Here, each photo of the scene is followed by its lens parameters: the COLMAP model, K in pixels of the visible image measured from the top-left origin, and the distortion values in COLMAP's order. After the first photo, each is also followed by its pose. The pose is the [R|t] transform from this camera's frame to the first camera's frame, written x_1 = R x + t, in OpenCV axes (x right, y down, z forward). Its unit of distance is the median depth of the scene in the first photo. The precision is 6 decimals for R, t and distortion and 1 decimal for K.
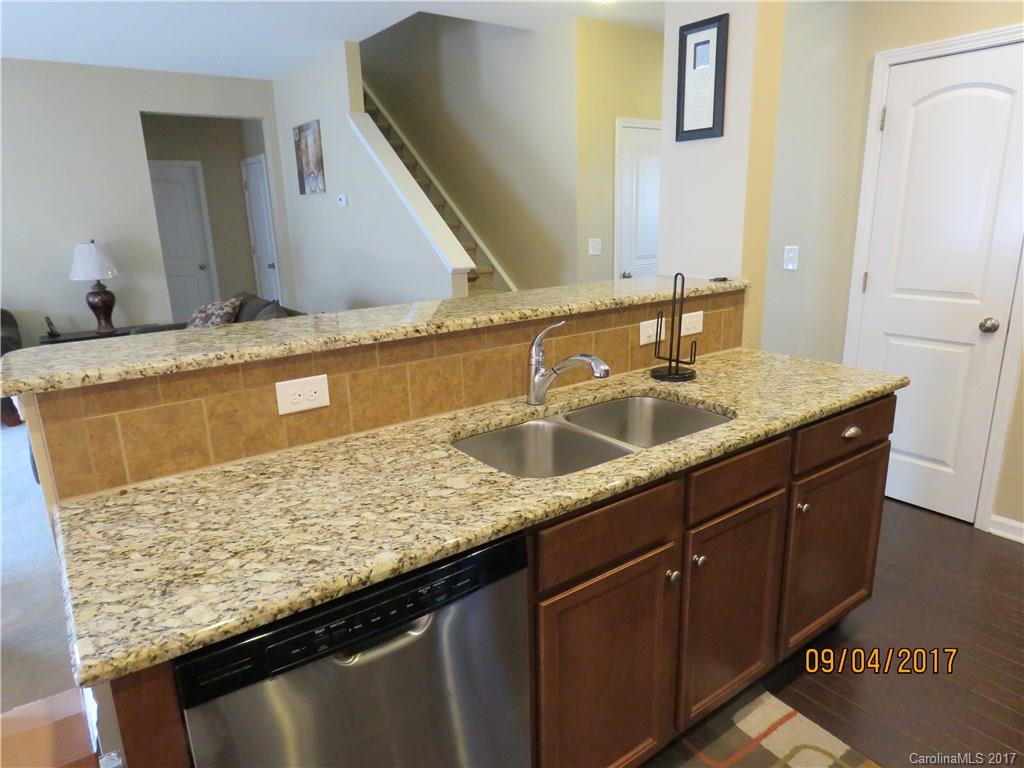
lens RADIAL K [[652.8, 0, 509.9], [0, 652.8, 383.3], [0, 0, 1]] dist [-0.008919, 0.002271]
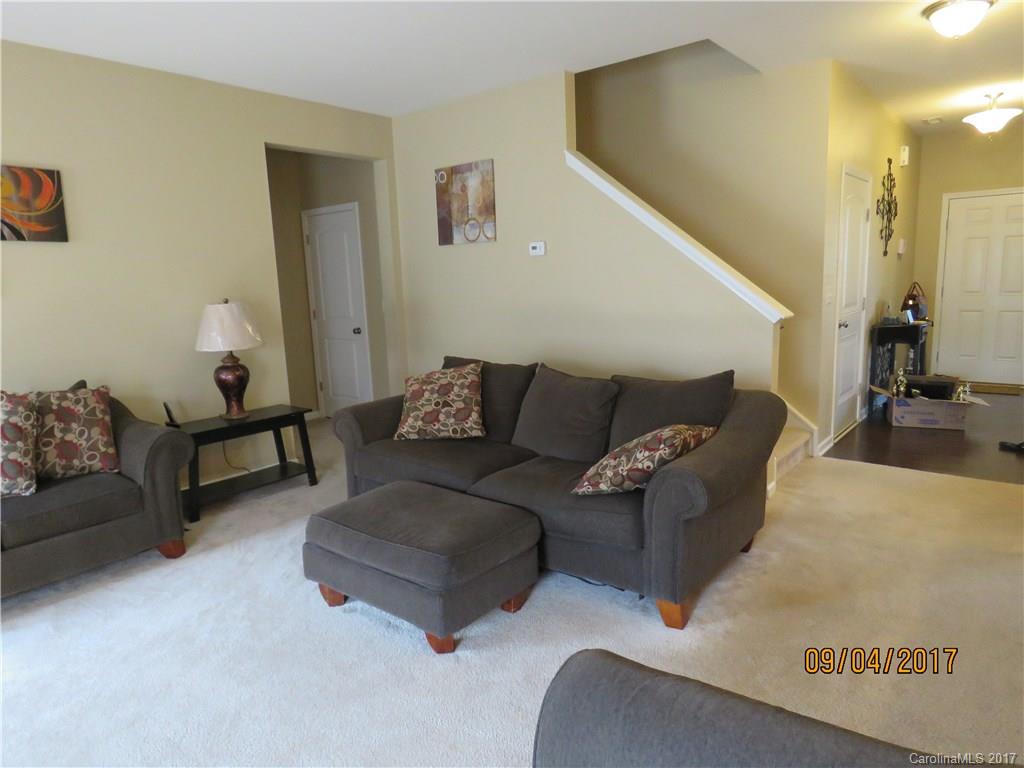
lens RADIAL K [[652.8, 0, 513.0], [0, 652.8, 382.8], [0, 0, 1]] dist [-0.008919, 0.002271]
pose [[0.969066, -0.051223, 0.241428, -0.493327], [0.075886, 0.992677, -0.093984, -0.024002], [-0.234846, 0.109397, 0.965857, 0.184873]]
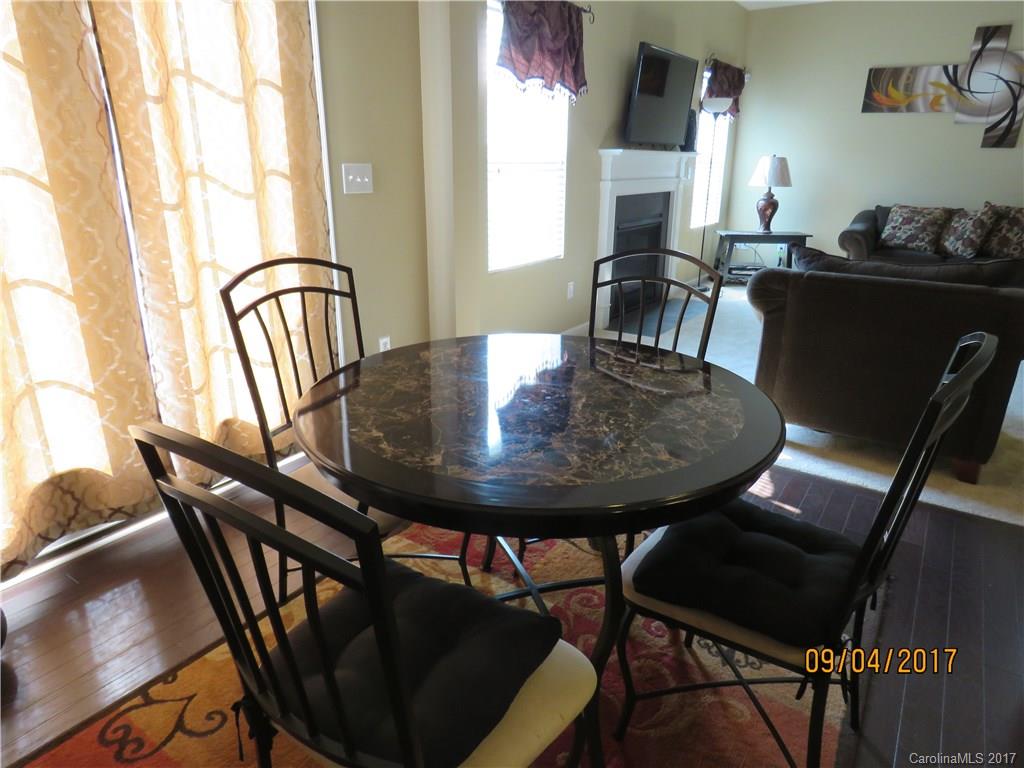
lens RADIAL K [[652.8, 0, 506.0], [0, 652.8, 387.6], [0, 0, 1]] dist [-0.008919, 0.002271]
pose [[0.327272, 0.340499, -0.881449, -0.040121], [-0.257970, 0.929580, 0.263310, 0.092983], [0.909035, 0.141214, 0.392065, -0.204539]]
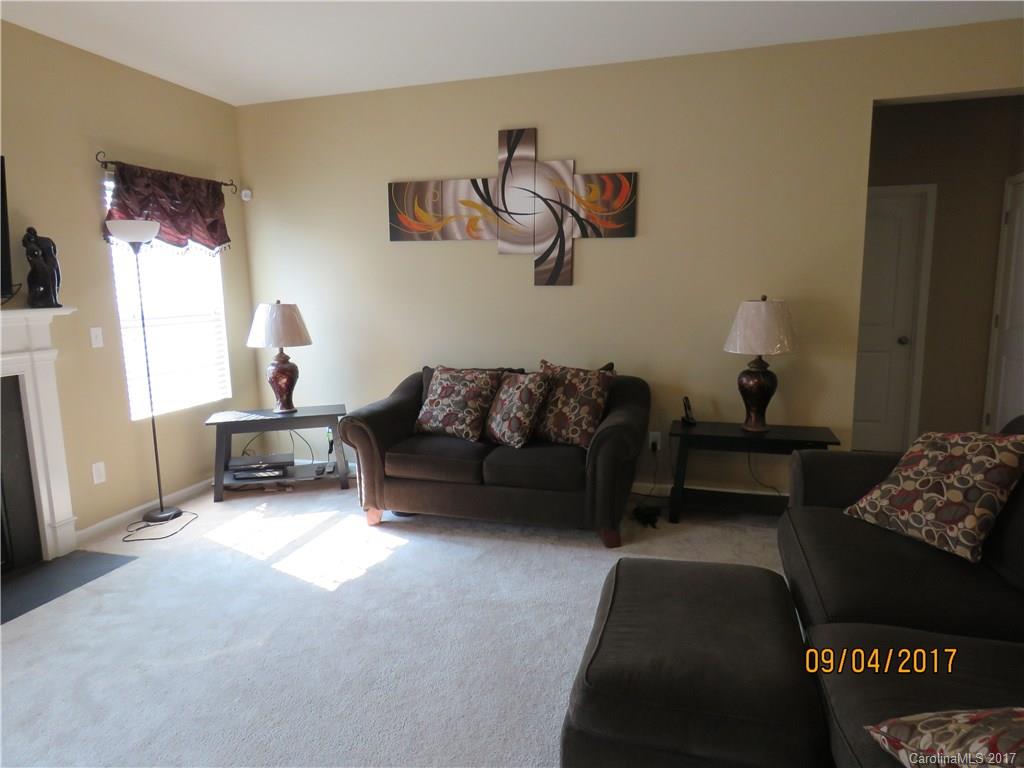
lens RADIAL K [[652.8, 0, 511.2], [0, 652.8, 384.1], [0, 0, 1]] dist [-0.008919, 0.002271]
pose [[0.602724, 0.139147, -0.785724, -0.249669], [-0.204954, 0.978639, 0.016092, -0.085682], [0.771179, 0.151339, 0.618368, 0.383142]]
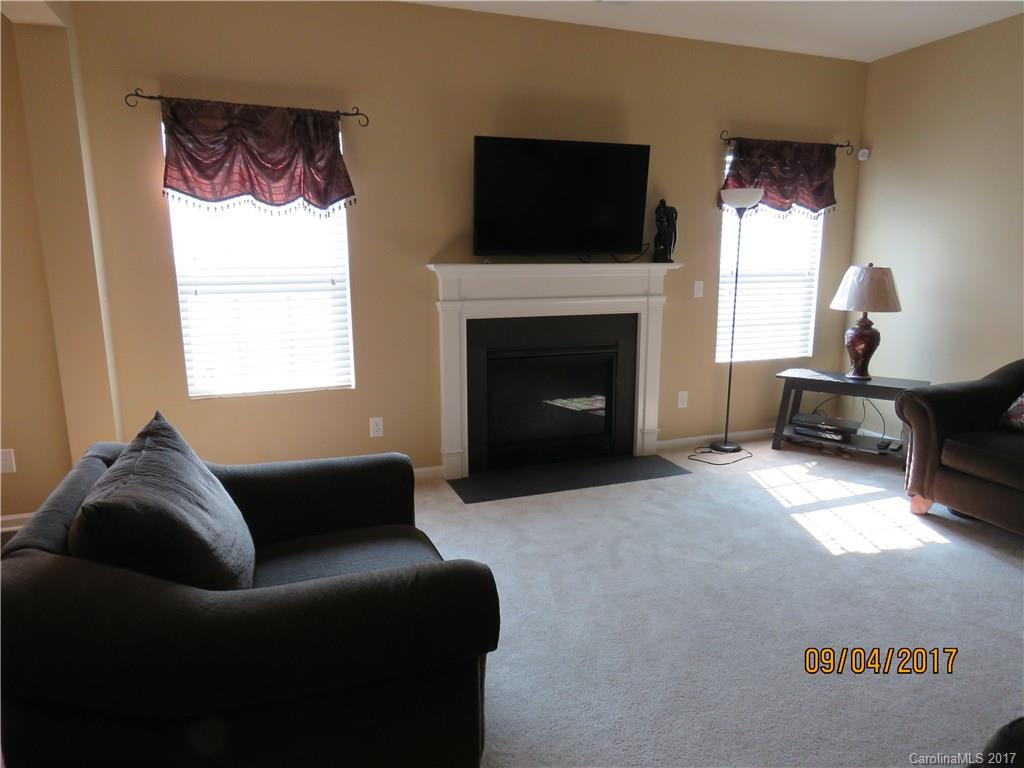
lens RADIAL K [[652.8, 0, 511.6], [0, 652.8, 384.7], [0, 0, 1]] dist [-0.008919, 0.002271]
pose [[-0.279787, 0.217132, -0.935186, -0.190255], [-0.236838, 0.928374, 0.286407, -0.101254], [0.930391, 0.301621, -0.208322, 0.449188]]
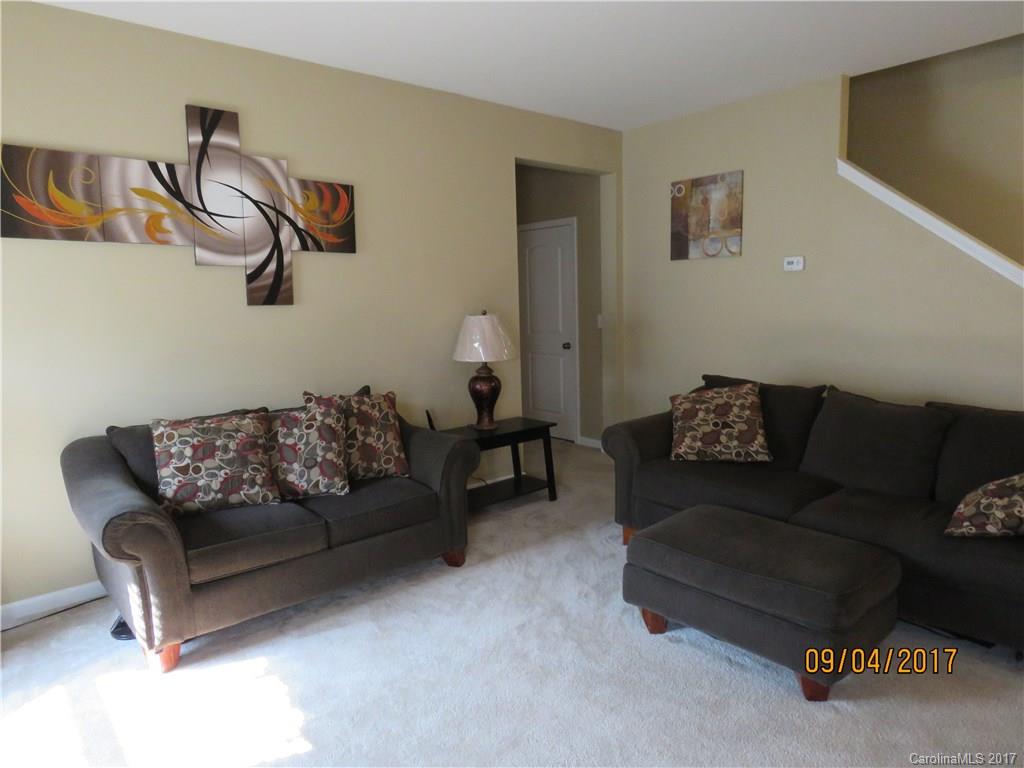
lens RADIAL K [[652.8, 0, 510.7], [0, 652.8, 383.9], [0, 0, 1]] dist [-0.008919, 0.002271]
pose [[0.997154, -0.008335, 0.074932, -0.654536], [0.017944, 0.991548, -0.128496, -0.032512], [-0.073228, 0.129475, 0.988875, 0.233997]]
